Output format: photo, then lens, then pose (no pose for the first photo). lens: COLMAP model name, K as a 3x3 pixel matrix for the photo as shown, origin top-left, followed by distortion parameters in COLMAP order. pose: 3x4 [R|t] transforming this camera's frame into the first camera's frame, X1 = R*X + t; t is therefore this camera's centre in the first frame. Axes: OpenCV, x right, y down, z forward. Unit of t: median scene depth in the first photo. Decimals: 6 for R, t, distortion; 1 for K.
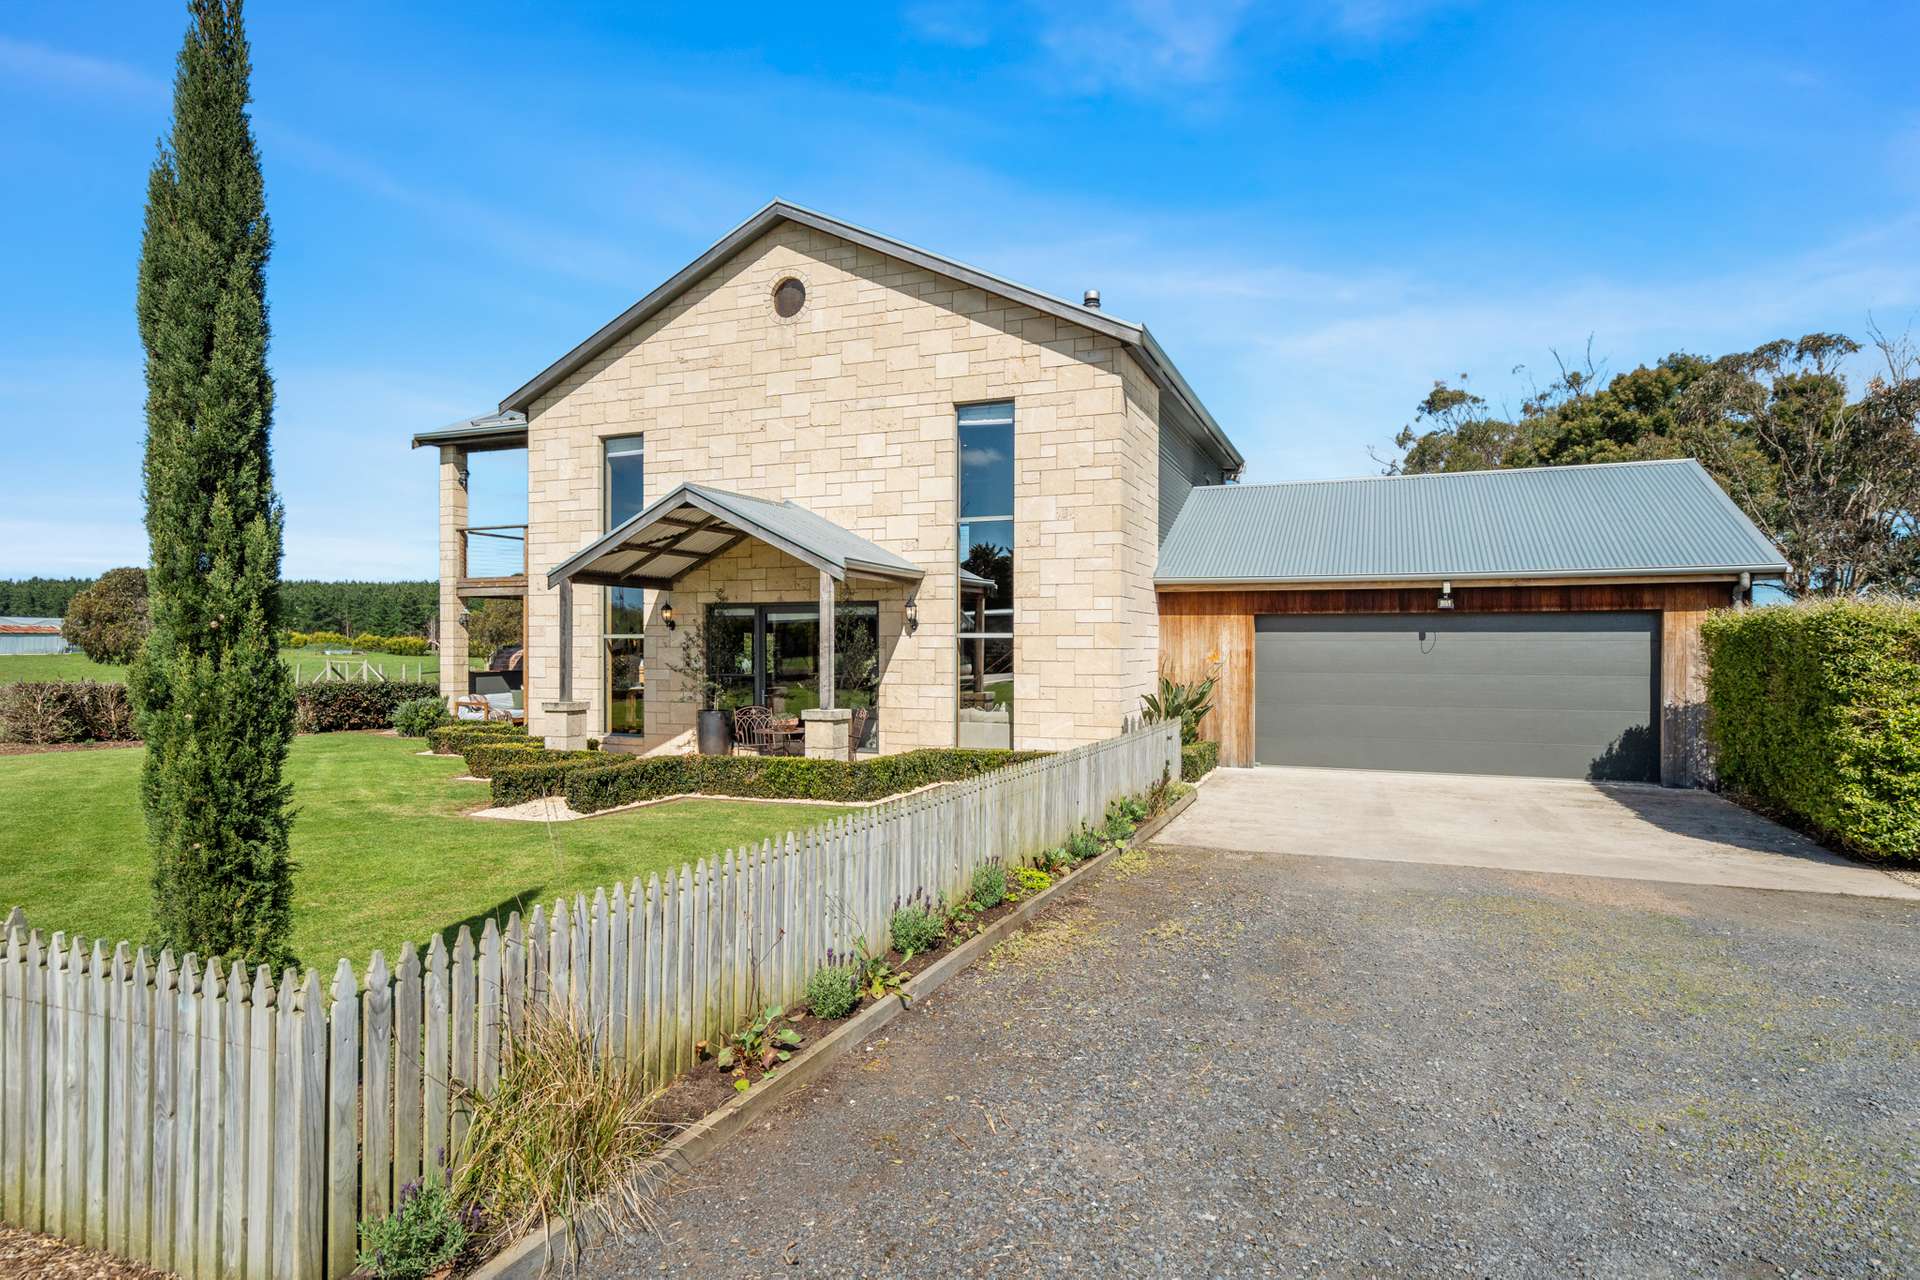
lens RADIAL K [[1051.9, 0, 960.4], [0, 1051.9, 640.7], [0, 0, 1]] dist [-0.000230, -0.000005]
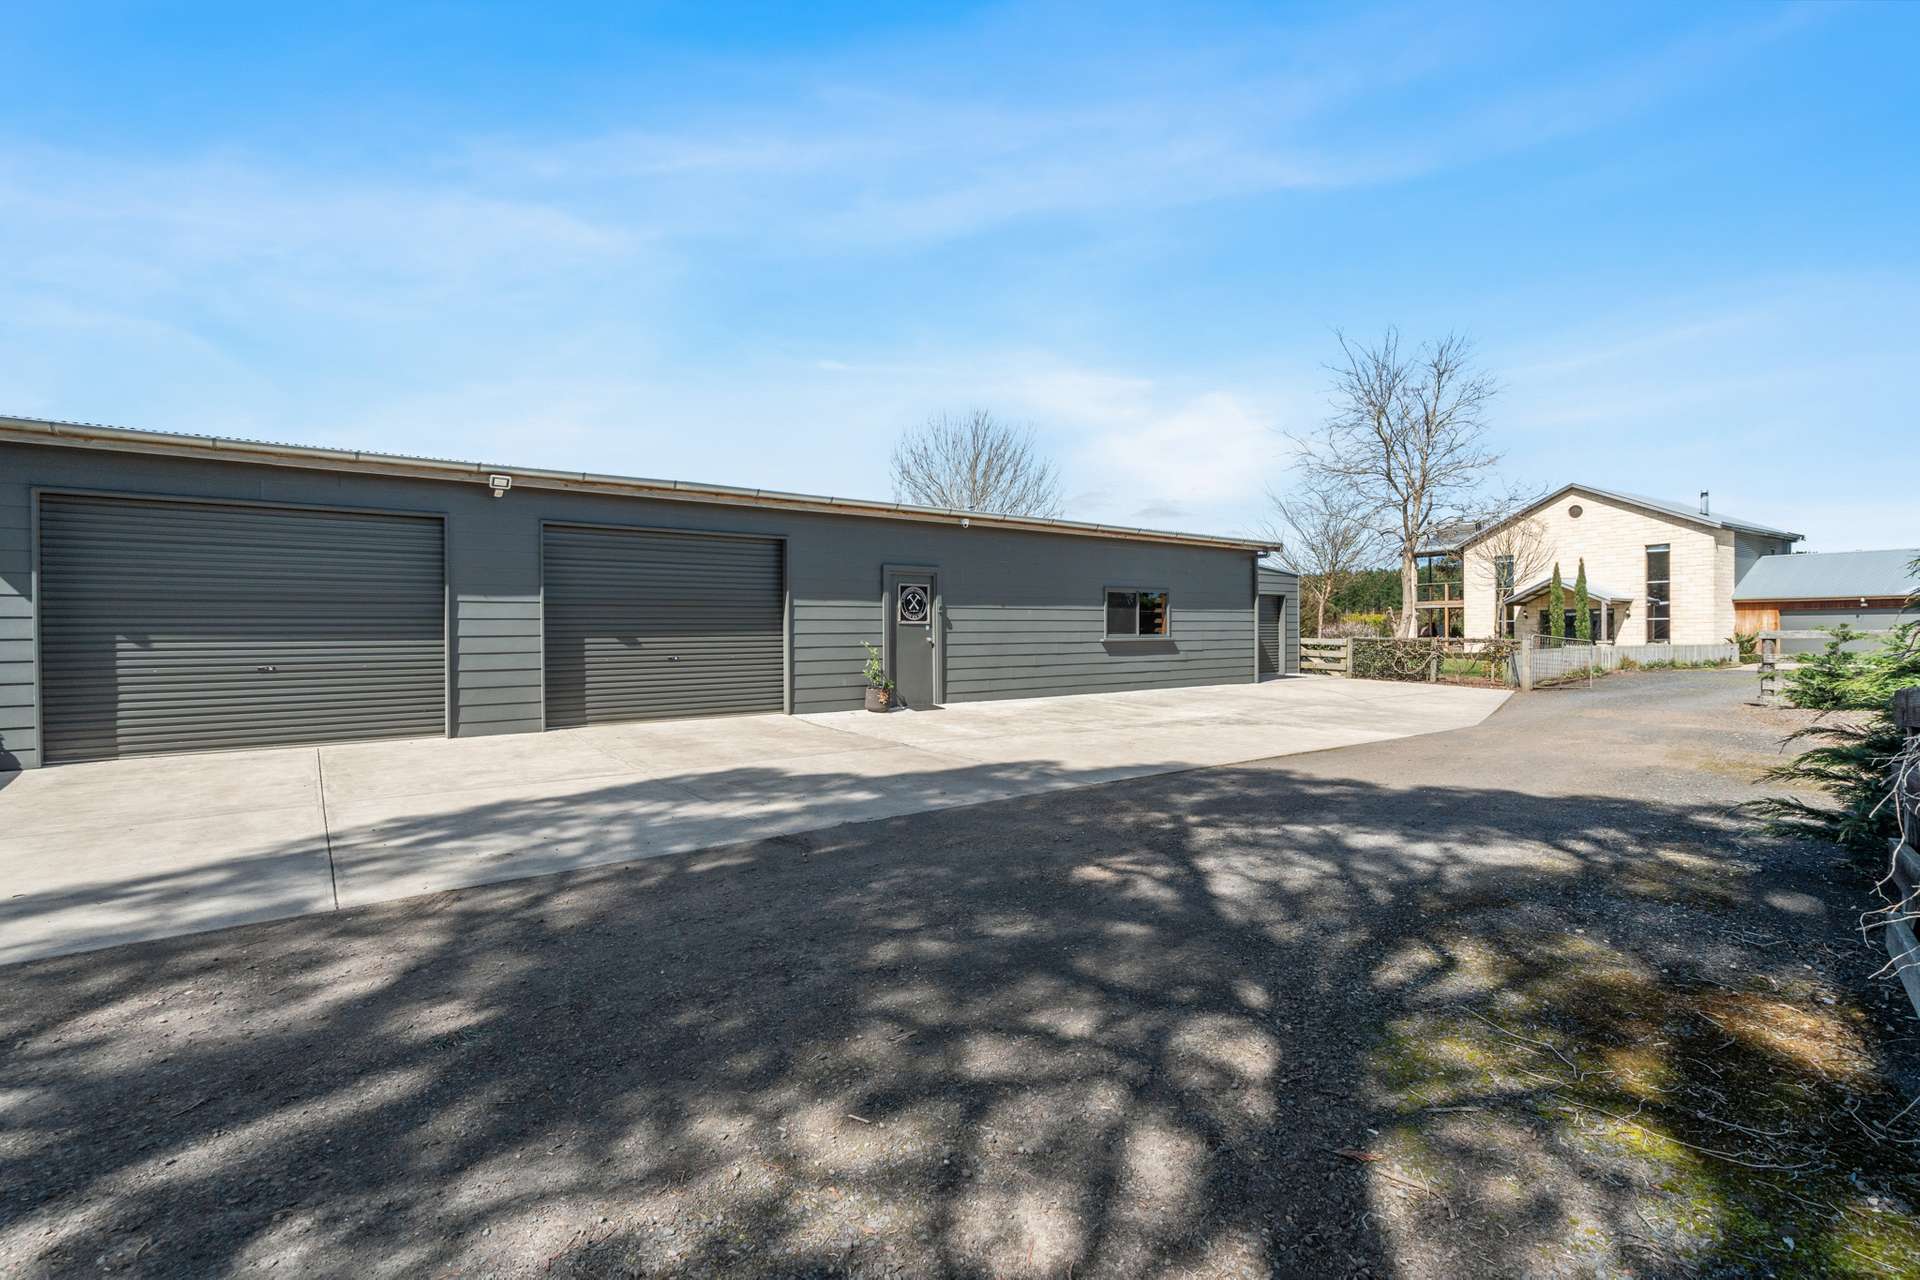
lens RADIAL K [[872.9, 0, 958.7], [0, 872.9, 635.1], [0, 0, 1]] dist [0.001088, 0.000068]
pose [[0.808632, -0.010768, -0.588216, -0.128601], [0.010455, 0.999938, -0.003933, 0.029917], [0.588222, -0.002970, 0.808694, -2.254875]]
